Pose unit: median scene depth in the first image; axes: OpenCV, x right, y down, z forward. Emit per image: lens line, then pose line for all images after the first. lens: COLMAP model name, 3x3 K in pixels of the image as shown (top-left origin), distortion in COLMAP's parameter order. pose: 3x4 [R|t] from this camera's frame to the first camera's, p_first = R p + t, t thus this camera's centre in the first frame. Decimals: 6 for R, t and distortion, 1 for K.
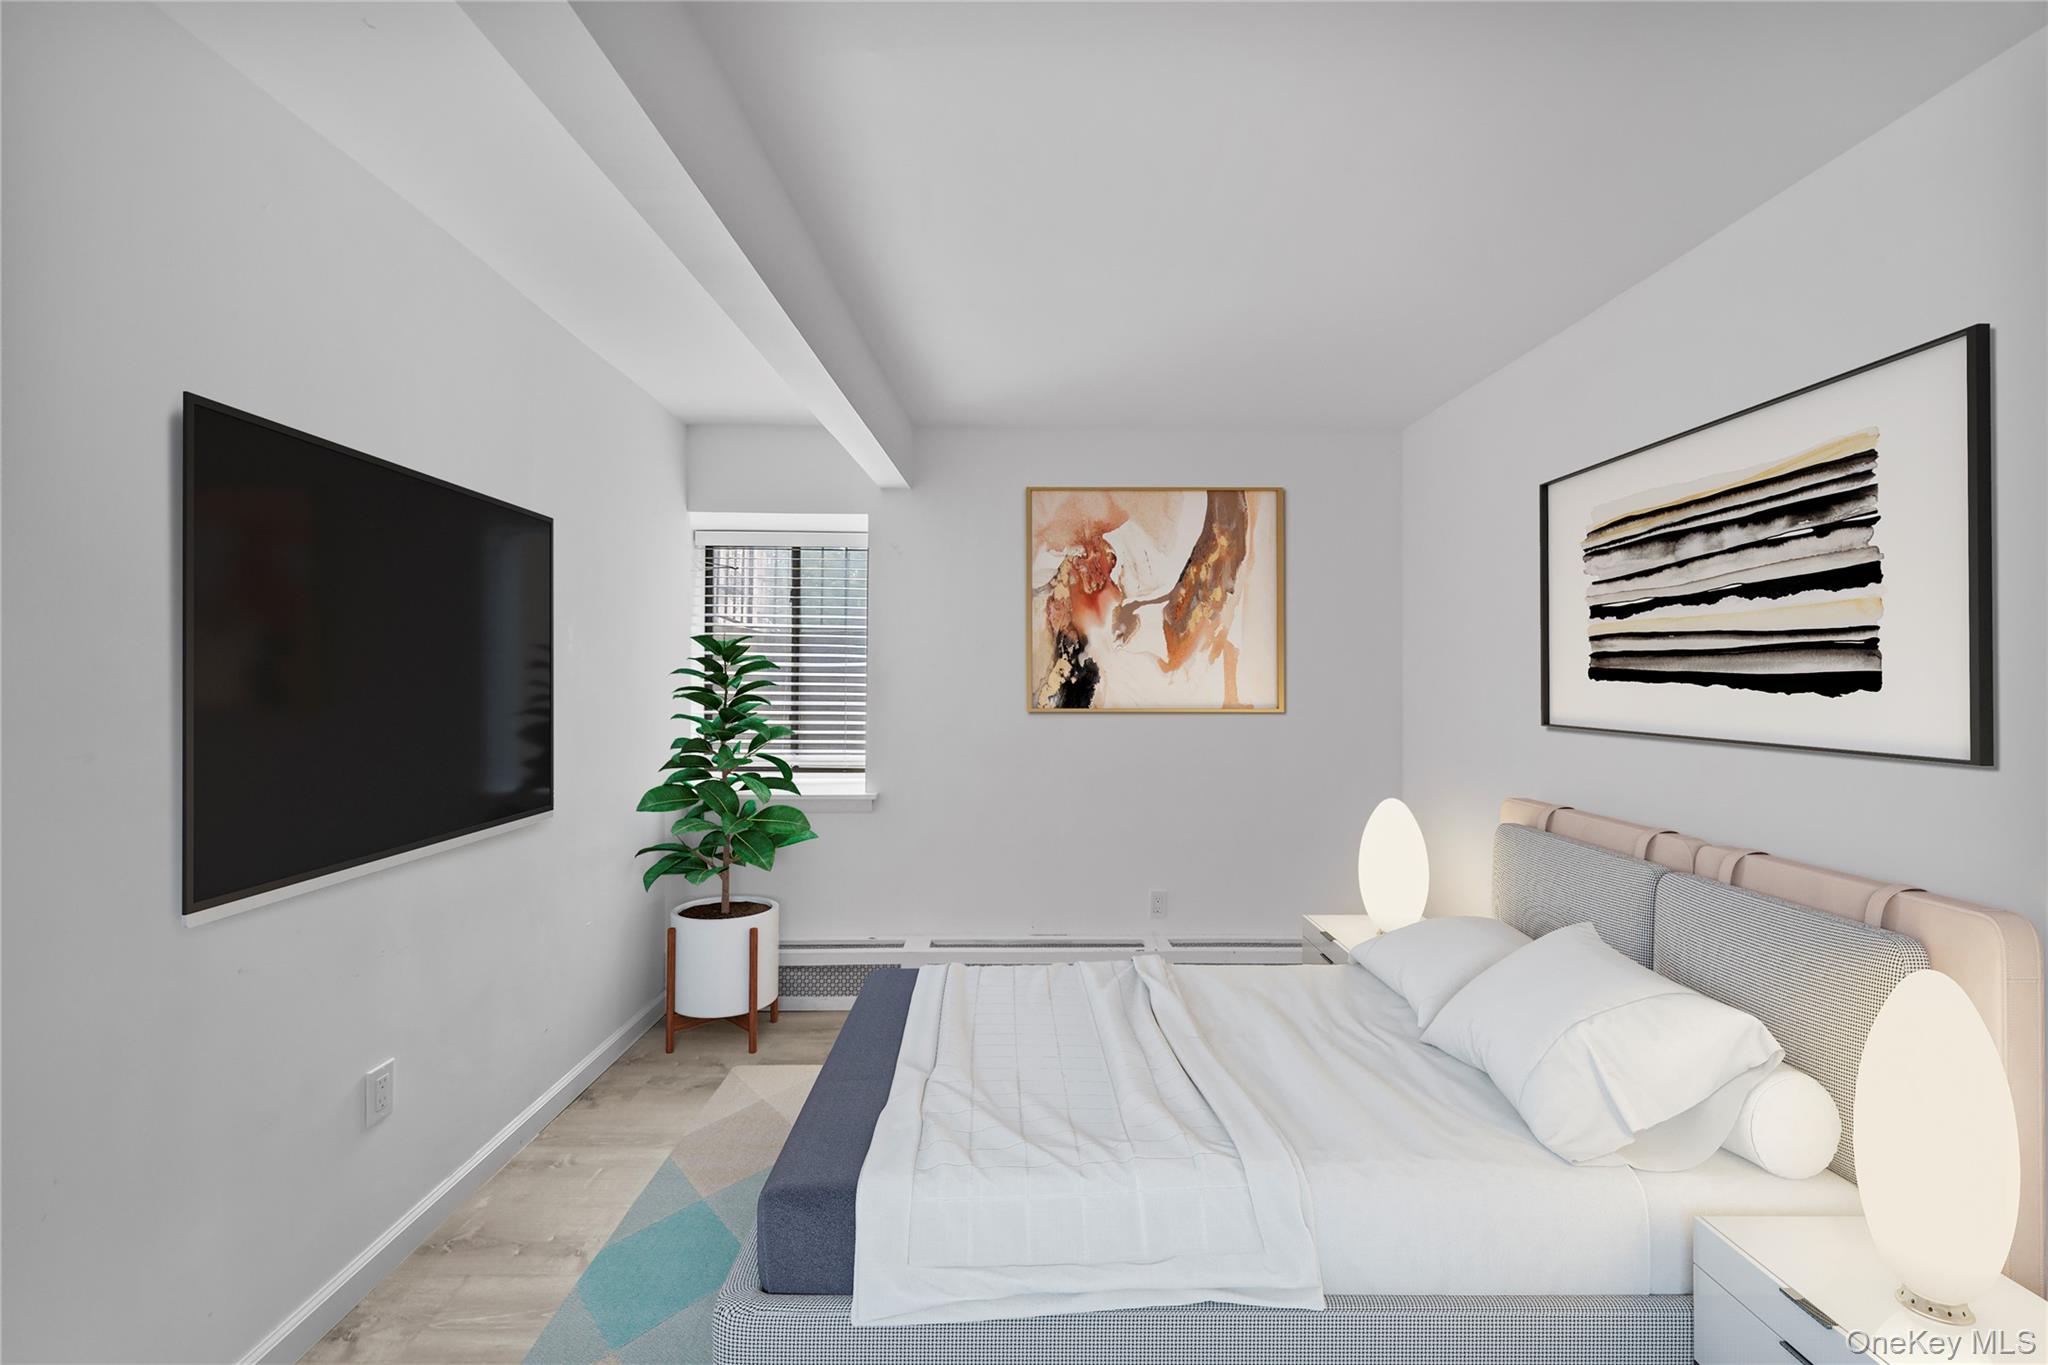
lens RADIAL K [[810.2, 0, 1012.3], [0, 810.2, 672.3], [0, 0, 1]] dist [-0.000386, -0.000059]
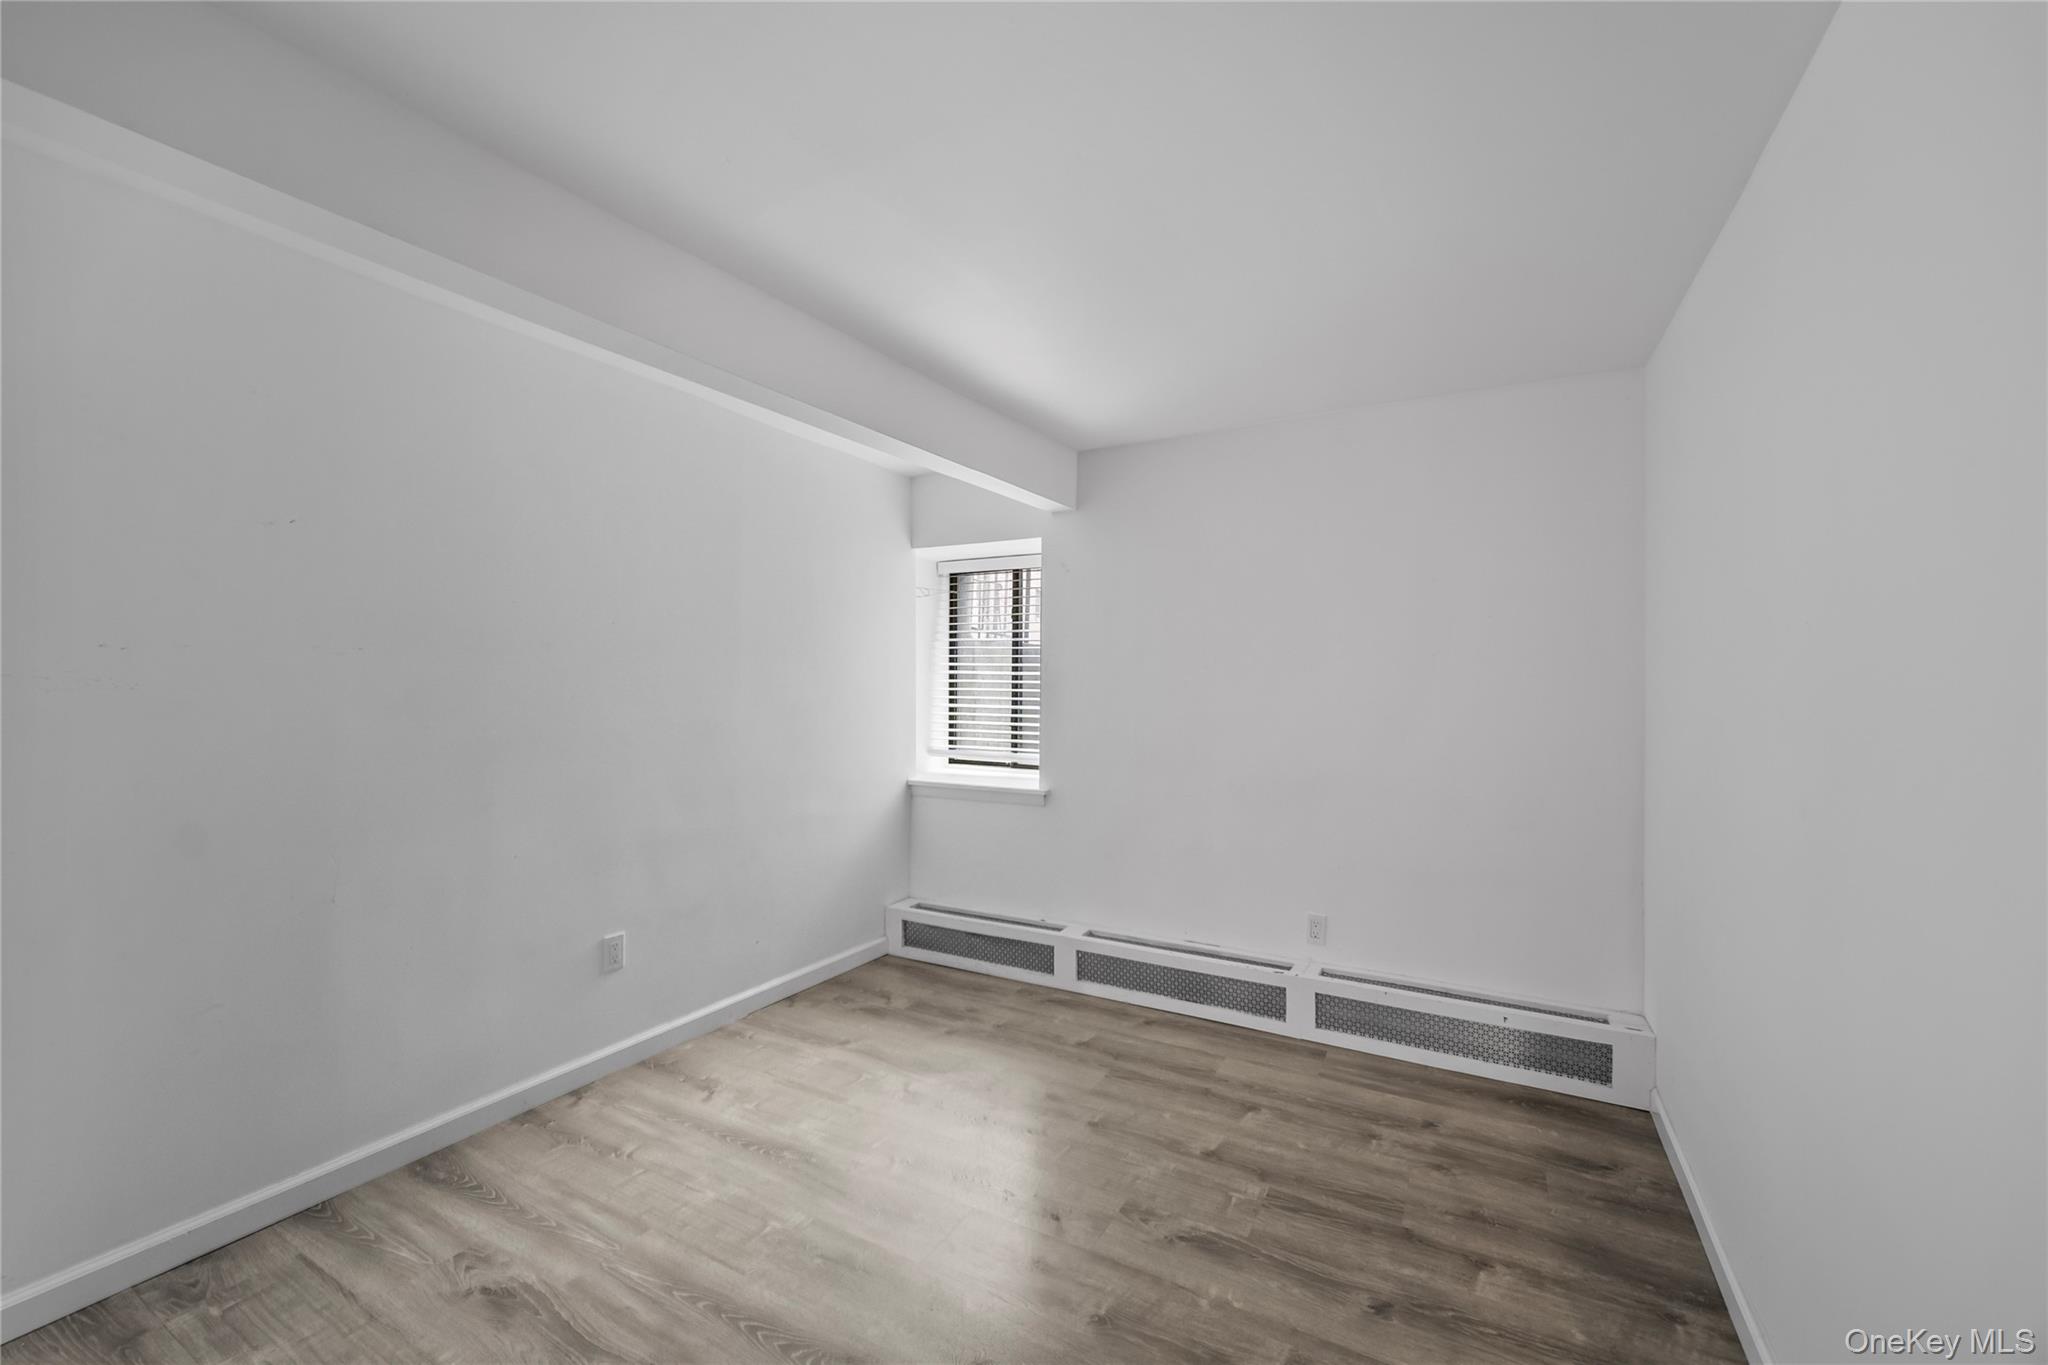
lens RADIAL K [[810.2, 0, 1012.3], [0, 810.2, 672.3], [0, 0, 1]] dist [-0.000386, -0.000059]
pose [[0.859839, -0.009111, -0.510483, 0.361632], [0.005998, 0.999952, -0.007743, -0.001934], [0.510529, 0.003596, 0.859853, 0.025369]]
